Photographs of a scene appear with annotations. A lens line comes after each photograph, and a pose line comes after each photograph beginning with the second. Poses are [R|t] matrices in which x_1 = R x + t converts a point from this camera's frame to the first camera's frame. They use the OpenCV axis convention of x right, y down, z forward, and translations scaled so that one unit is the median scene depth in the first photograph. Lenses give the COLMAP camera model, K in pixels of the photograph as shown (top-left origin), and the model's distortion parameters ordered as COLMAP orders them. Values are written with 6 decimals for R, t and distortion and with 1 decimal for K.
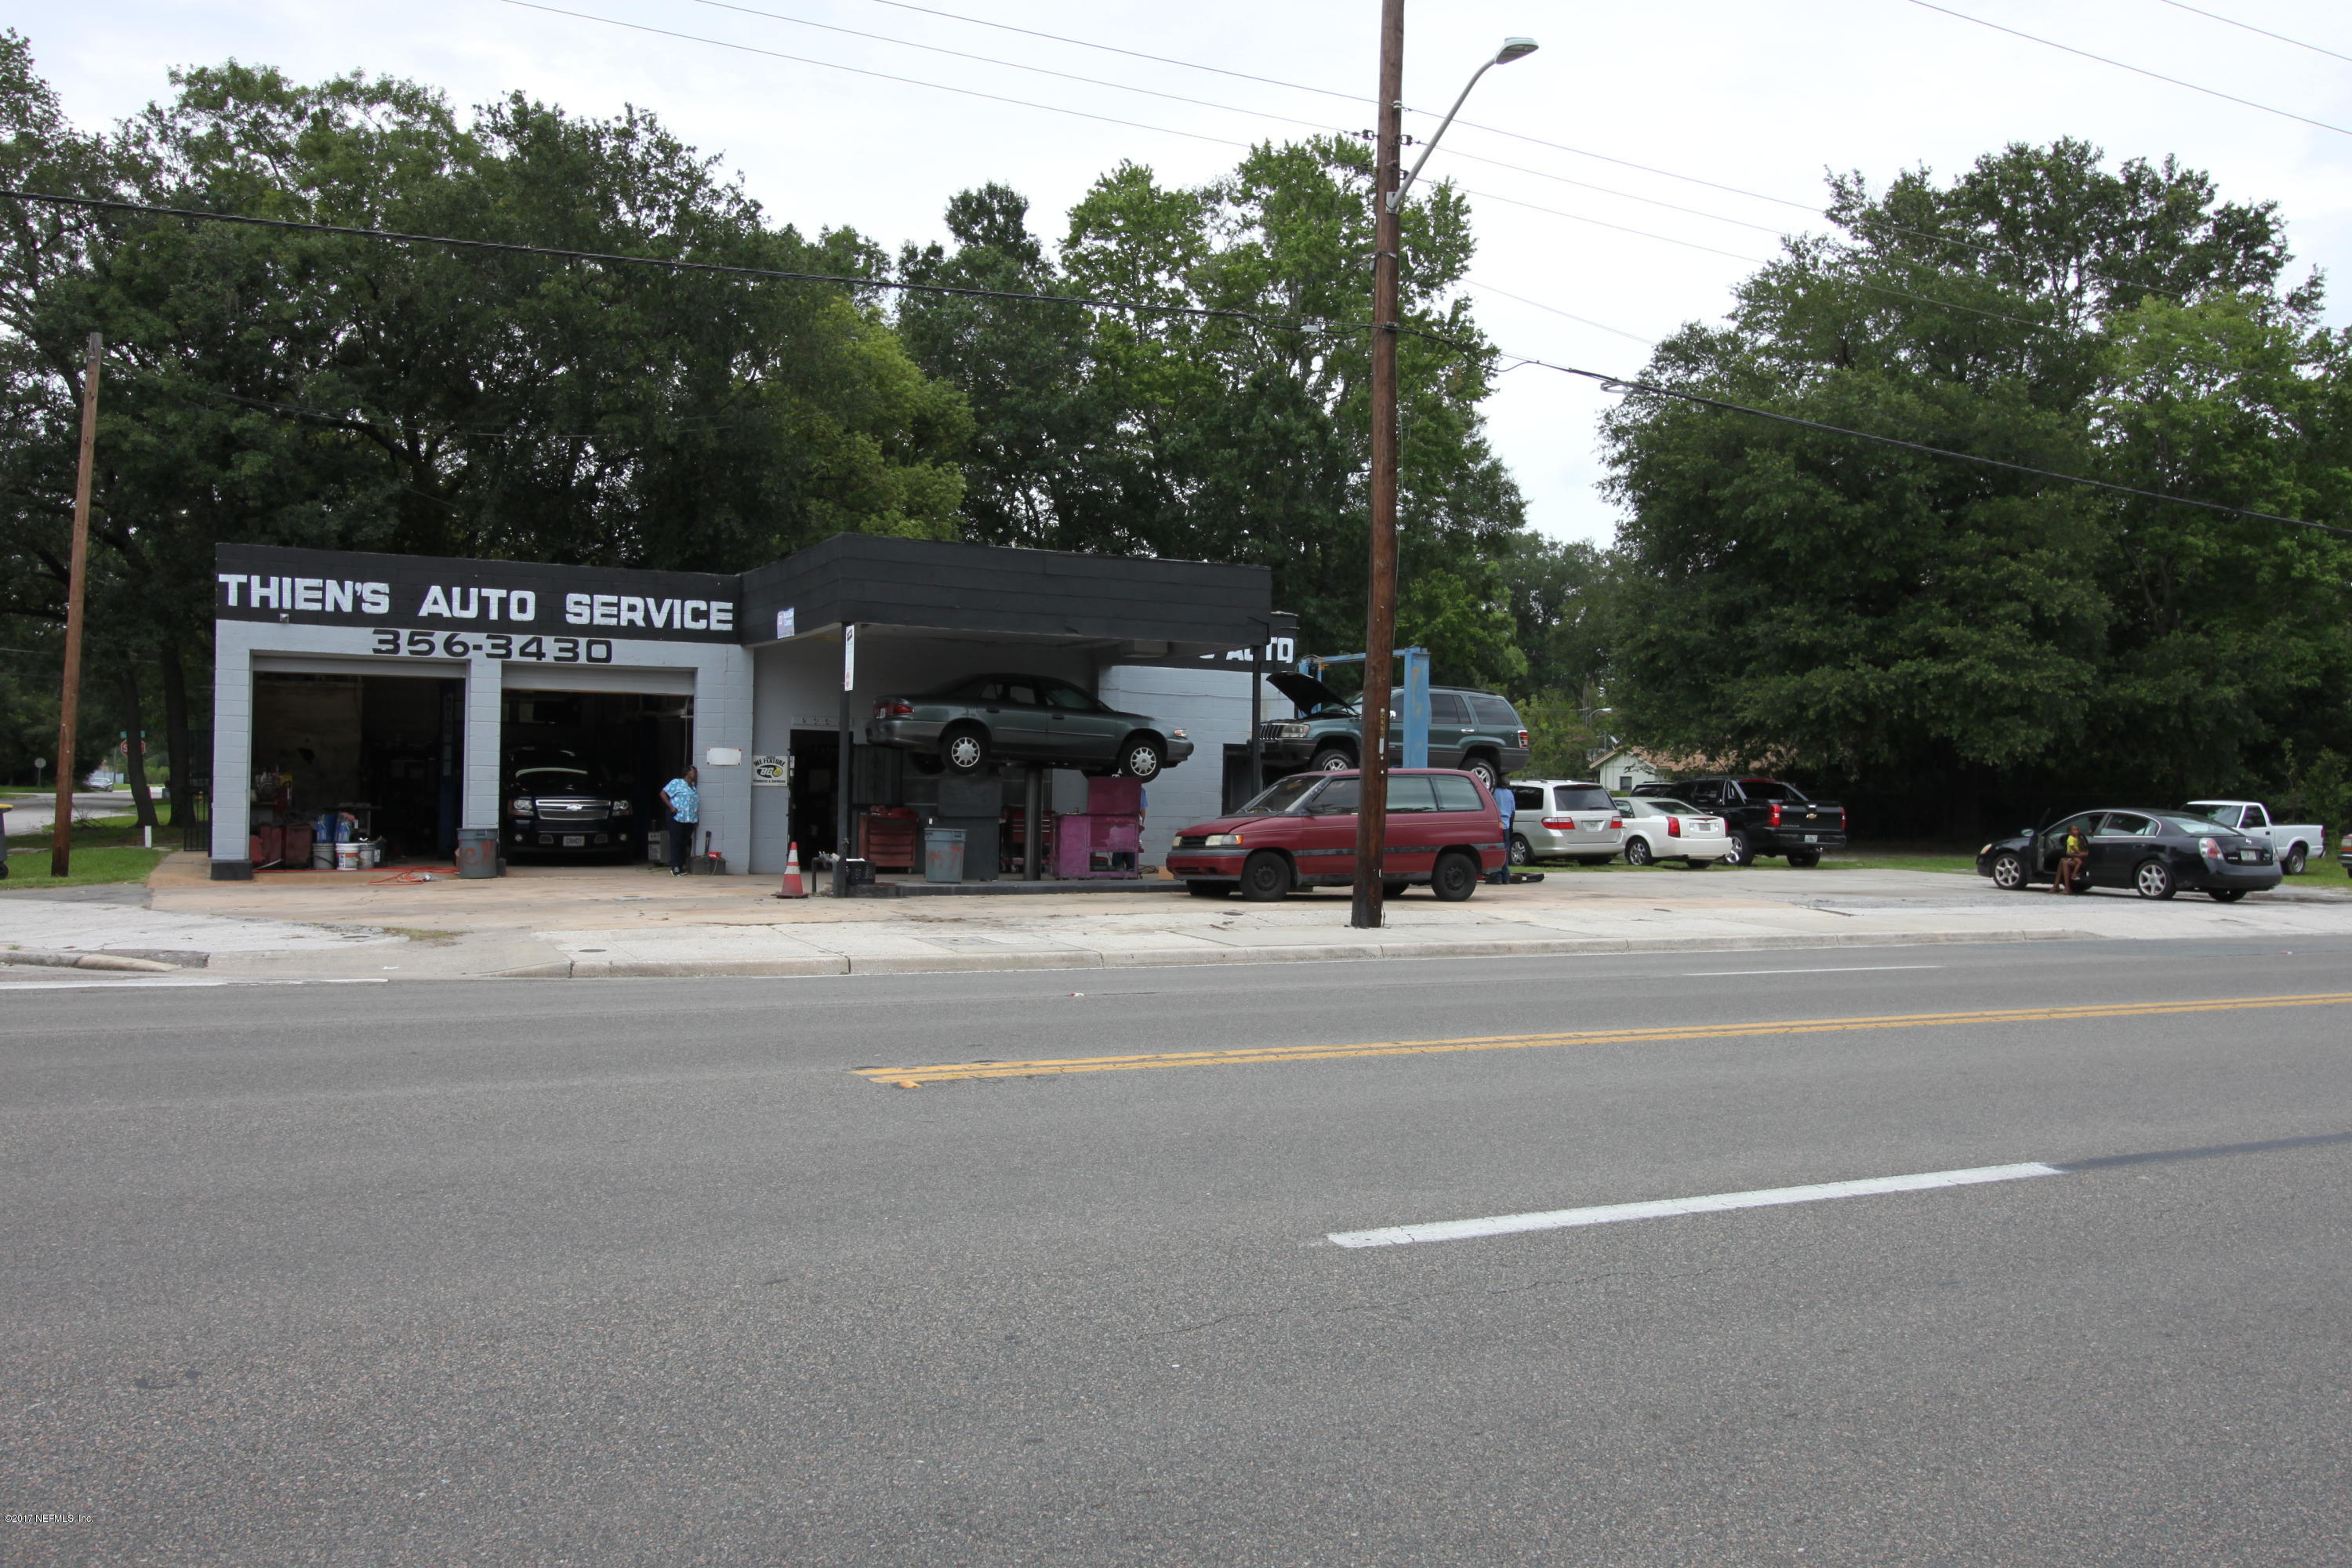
lens RADIAL K [[1901.7, 0, 1177.7], [0, 1901.7, 814.8], [0, 0, 1]] dist [0.017687, 0.005439]
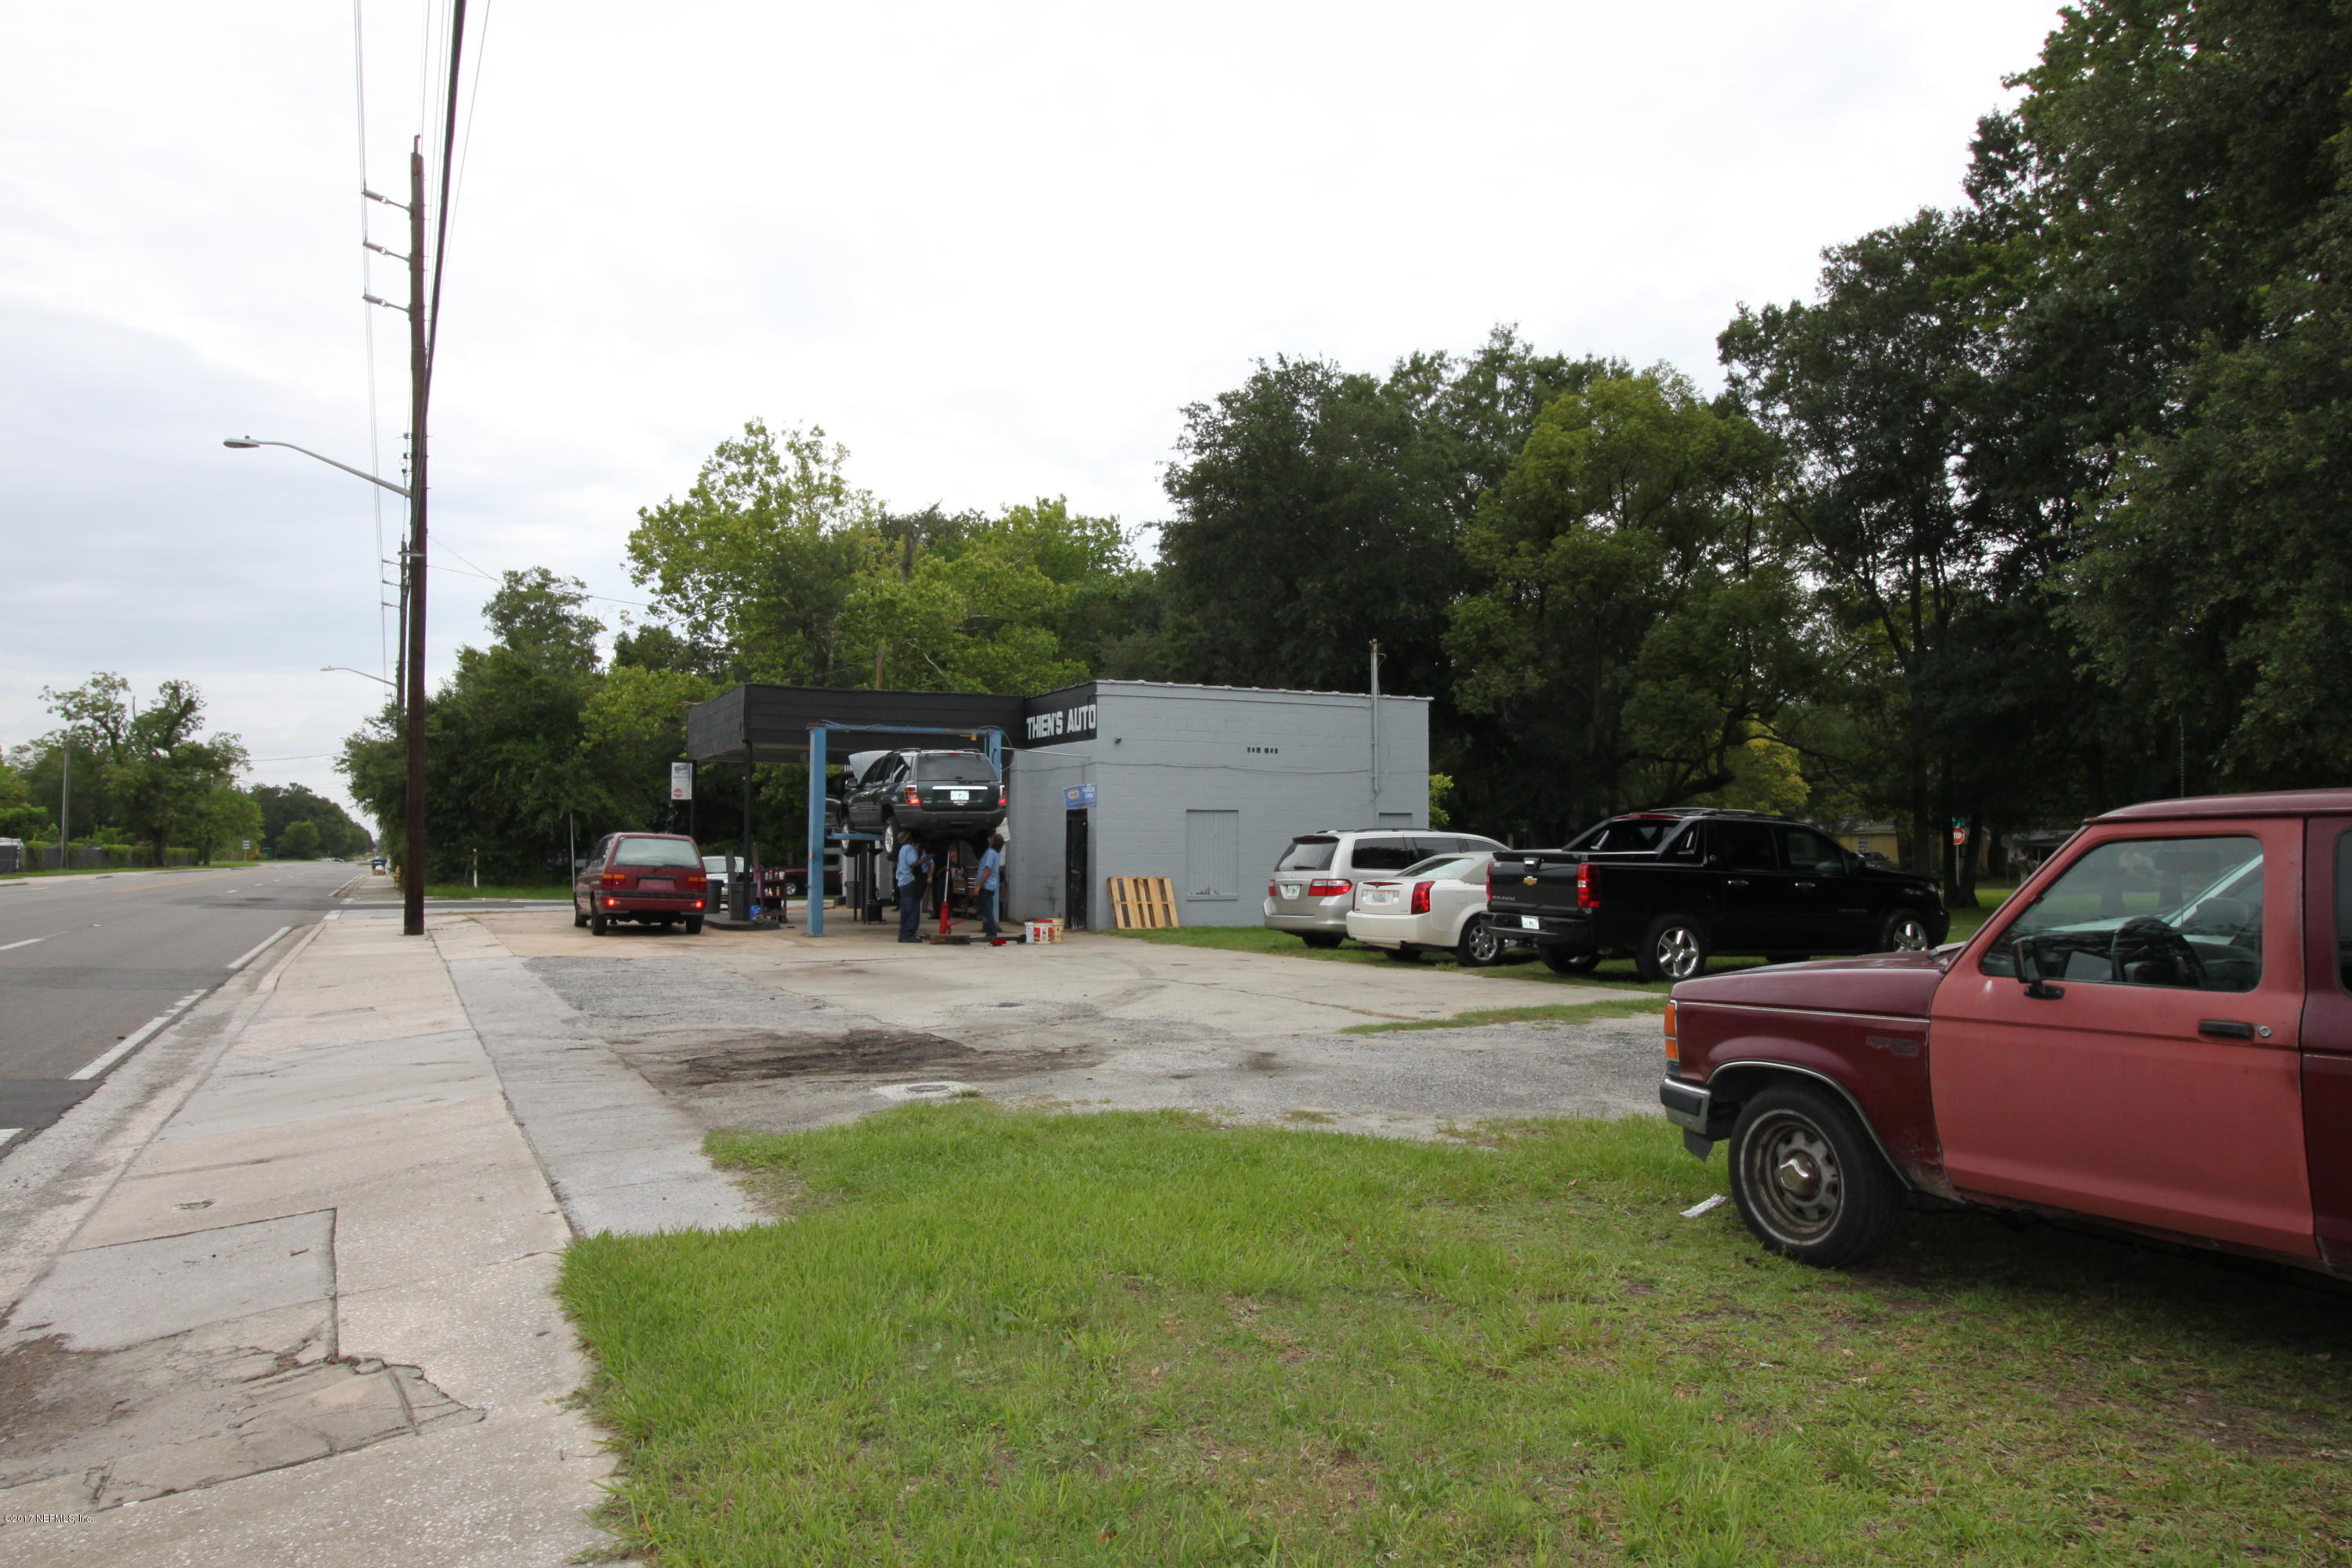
lens RADIAL K [[1620.7, 0, 1176.0], [0, 1620.7, 784.0], [0, 0, 1]] dist [-0.001468, -0.005517]
pose [[-0.024472, -0.062646, -0.997736, 1.078827], [-0.017033, 0.997916, -0.062239, 0.004928], [0.999555, 0.015471, -0.025488, 1.229228]]
